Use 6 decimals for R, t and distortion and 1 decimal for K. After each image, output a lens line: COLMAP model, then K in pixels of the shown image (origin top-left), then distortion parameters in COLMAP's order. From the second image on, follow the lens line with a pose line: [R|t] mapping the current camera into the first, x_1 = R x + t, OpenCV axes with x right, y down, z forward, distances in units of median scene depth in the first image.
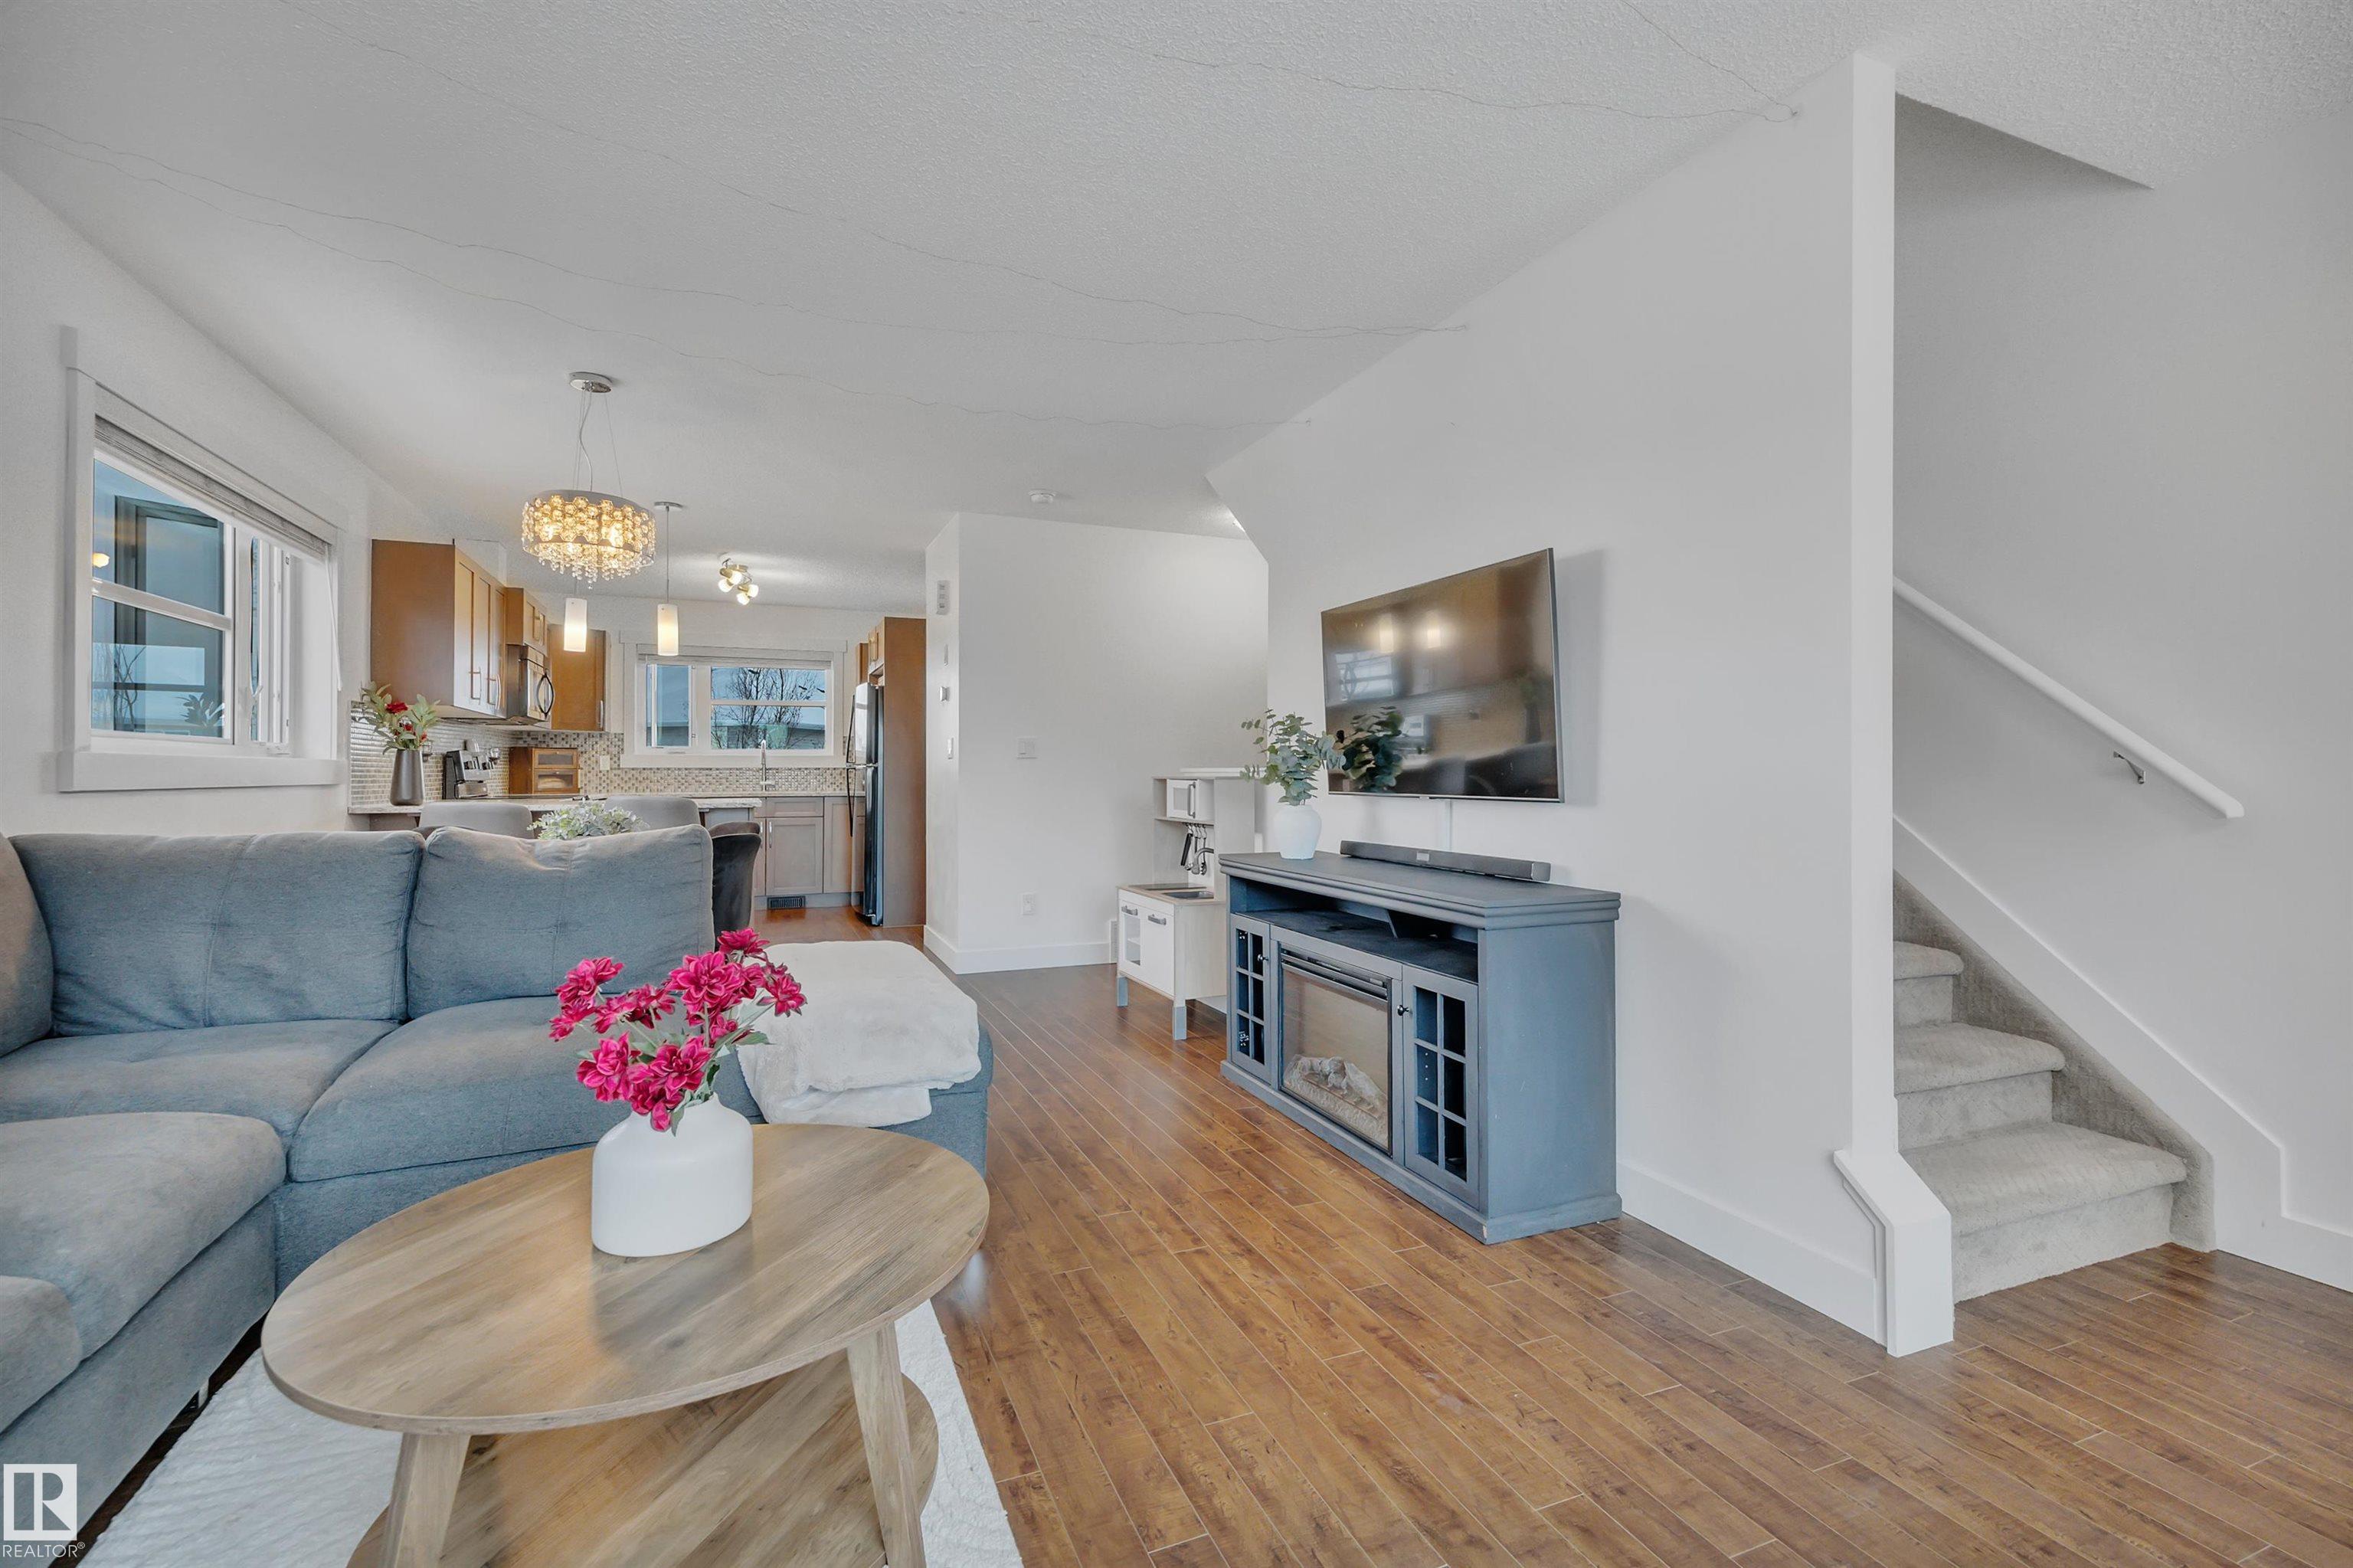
lens RADIAL K [[1041.6, 0, 1197.4], [0, 1041.6, 776.8], [0, 0, 1]] dist [0.001767, 0.000154]
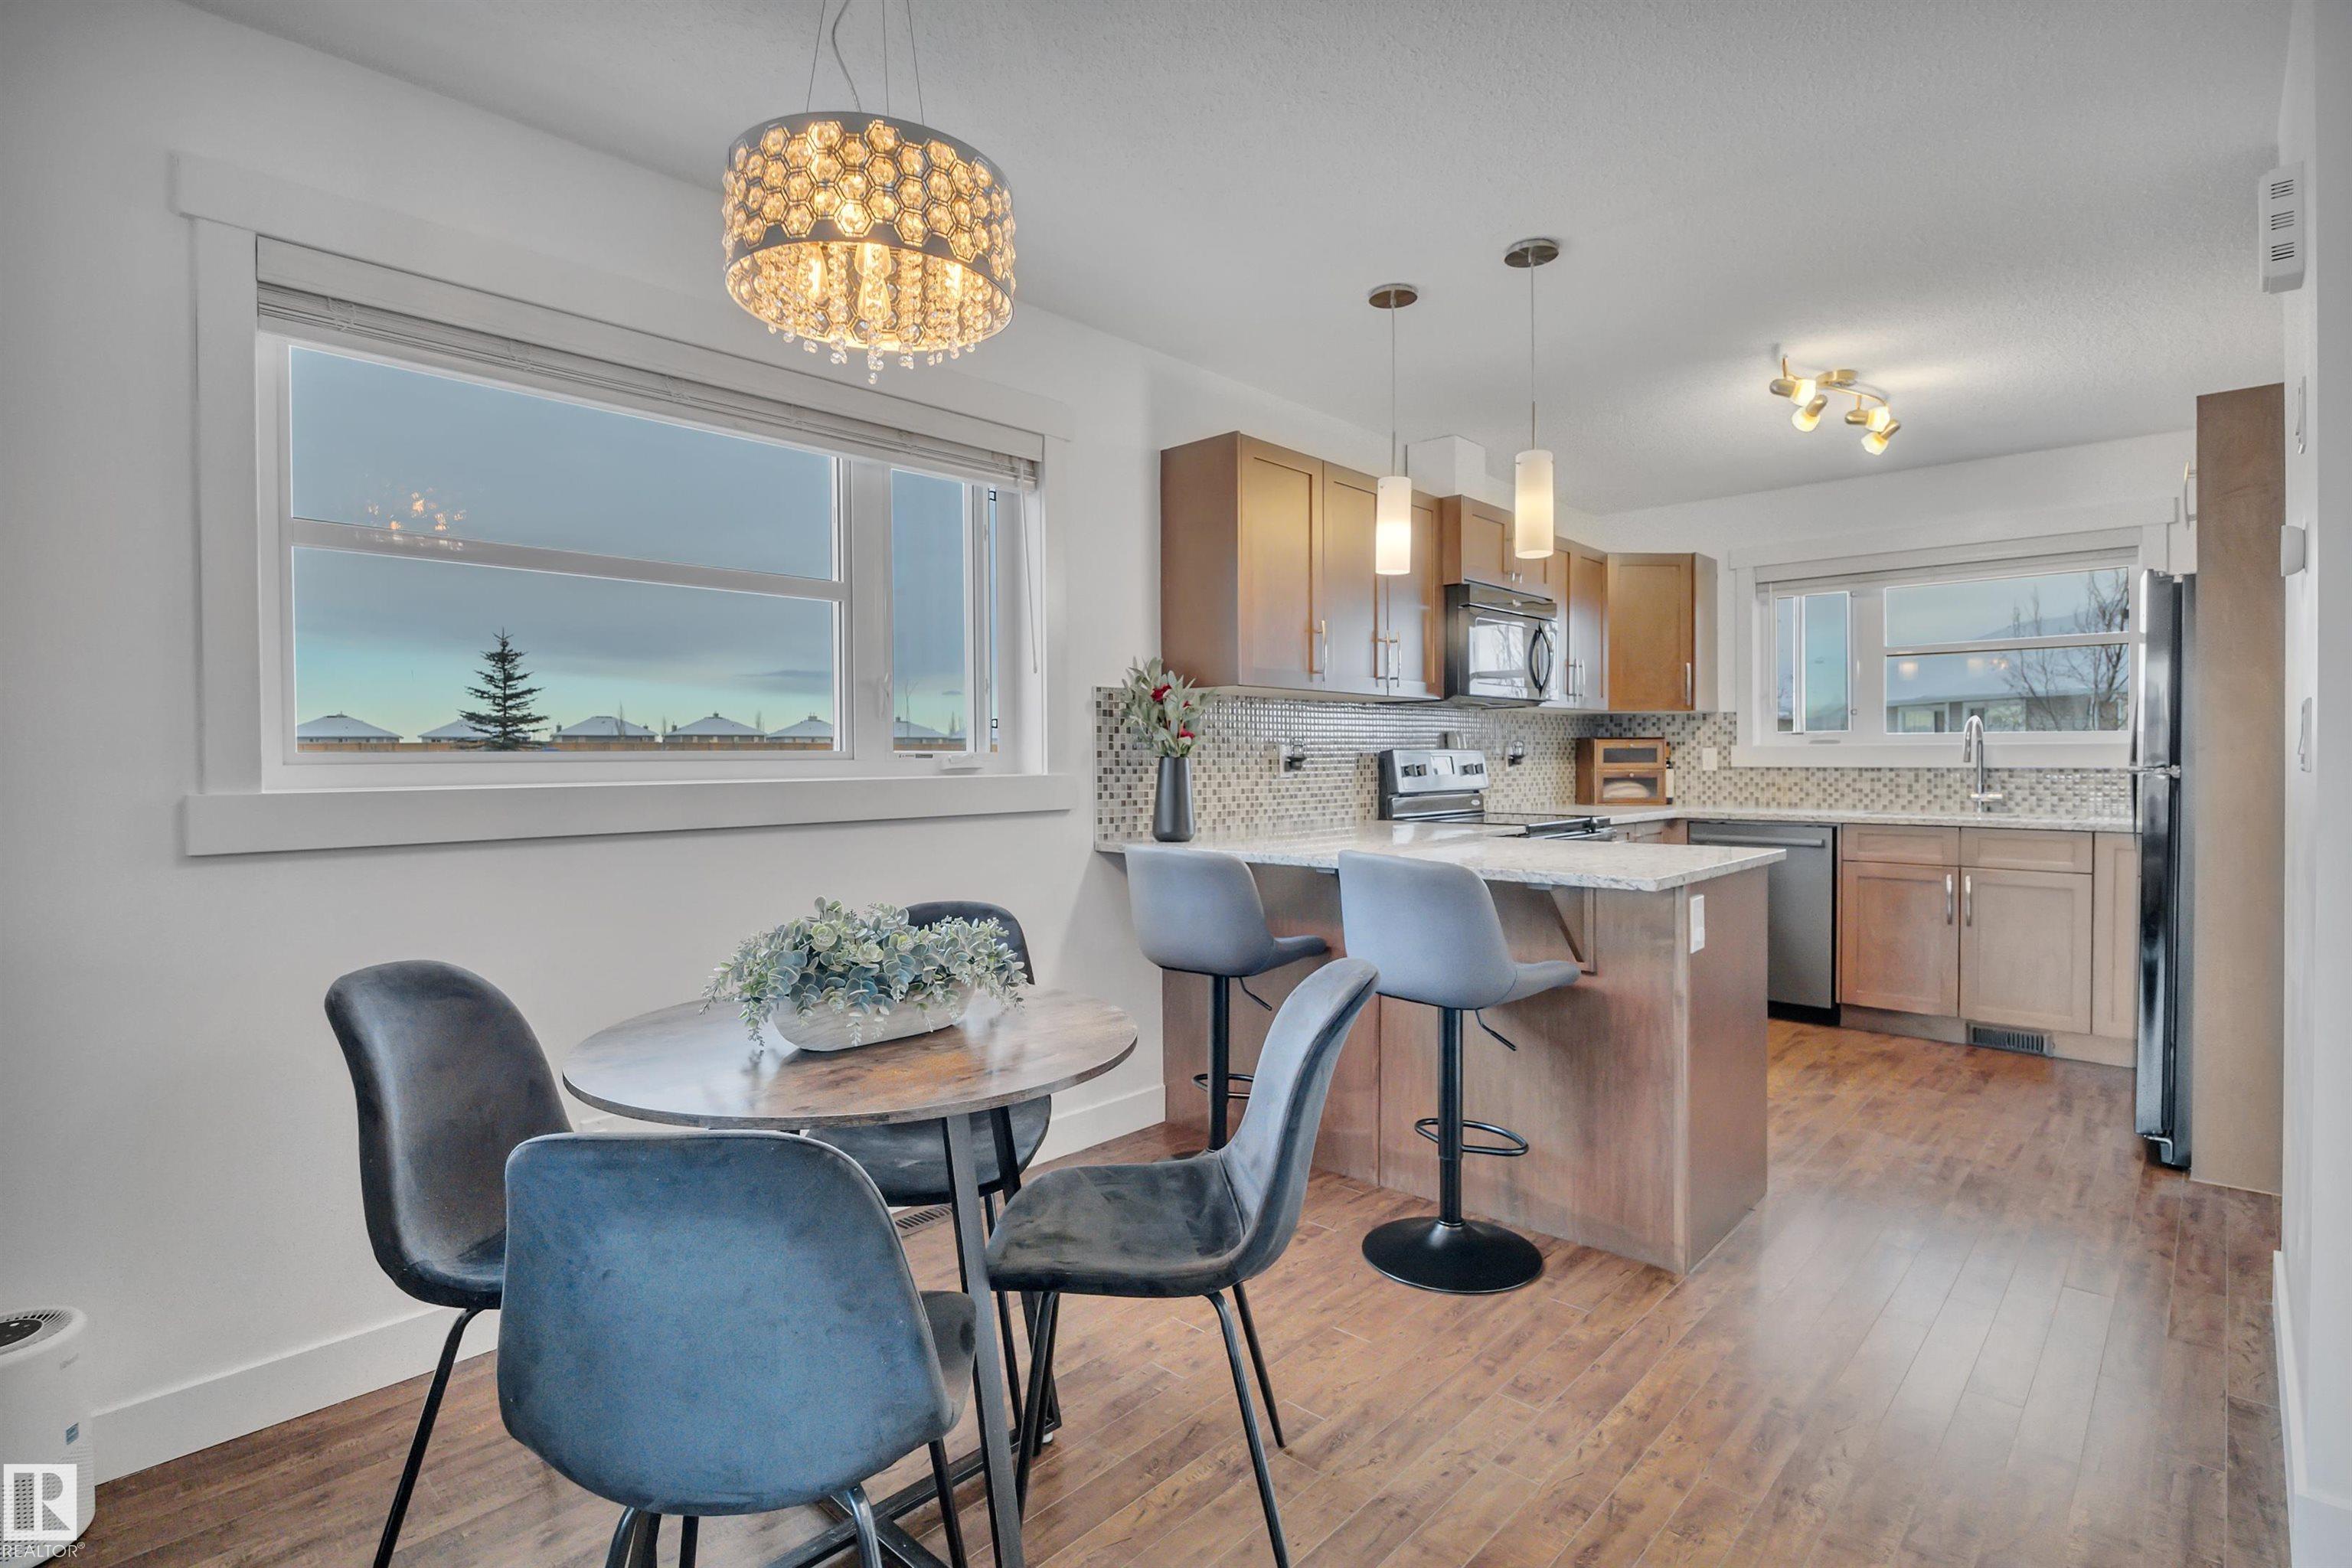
lens RADIAL K [[1203.1, 0, 1166.0], [0, 1203.1, 769.2], [0, 0, 1]] dist [-0.005189, 0.002754]
pose [[0.423279, 0.012572, -0.905912, -0.044644], [-0.004925, 0.999921, 0.011576, -0.016025], [0.905986, -0.000438, 0.423307, 0.429033]]
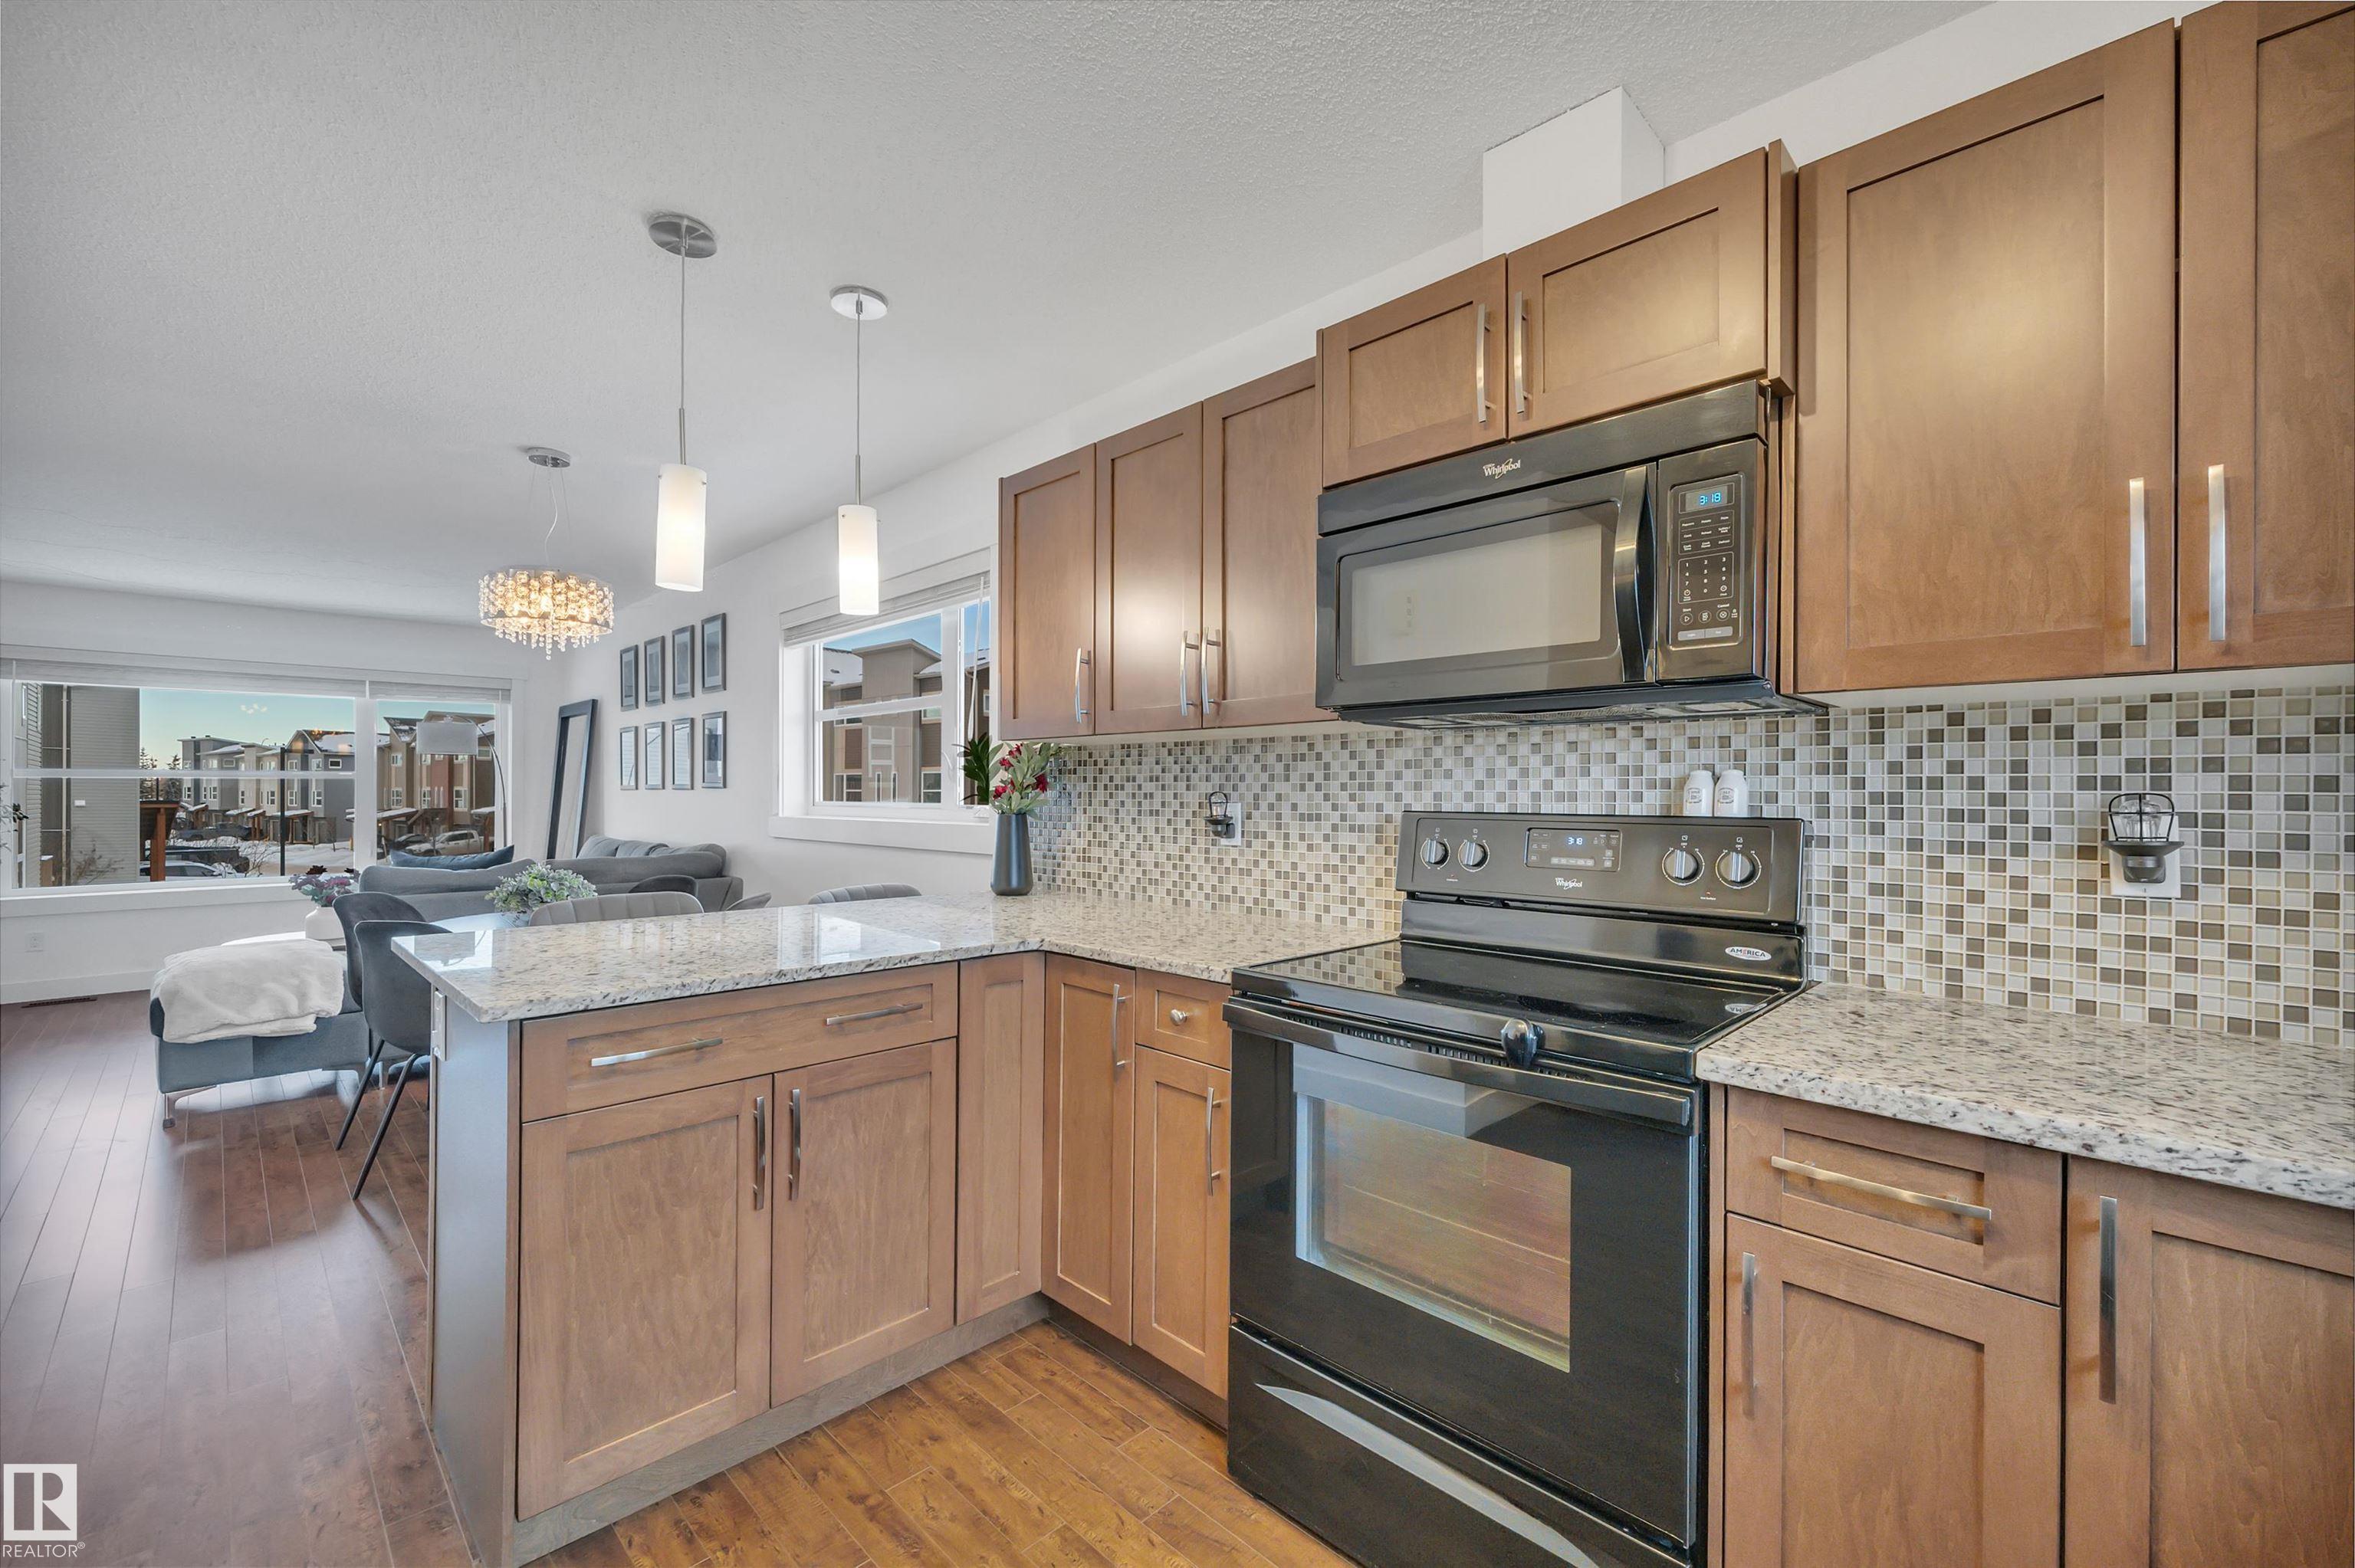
lens RADIAL K [[945.2, 0, 1170.2], [0, 945.2, 780.1], [0, 0, 1]] dist [0.004661, 0.000193]
pose [[-0.925491, 0.002348, -0.378763, -0.414215], [0.002619, 0.999997, -0.000201, -0.029676], [0.378761, -0.001178, -0.925494, 1.060811]]
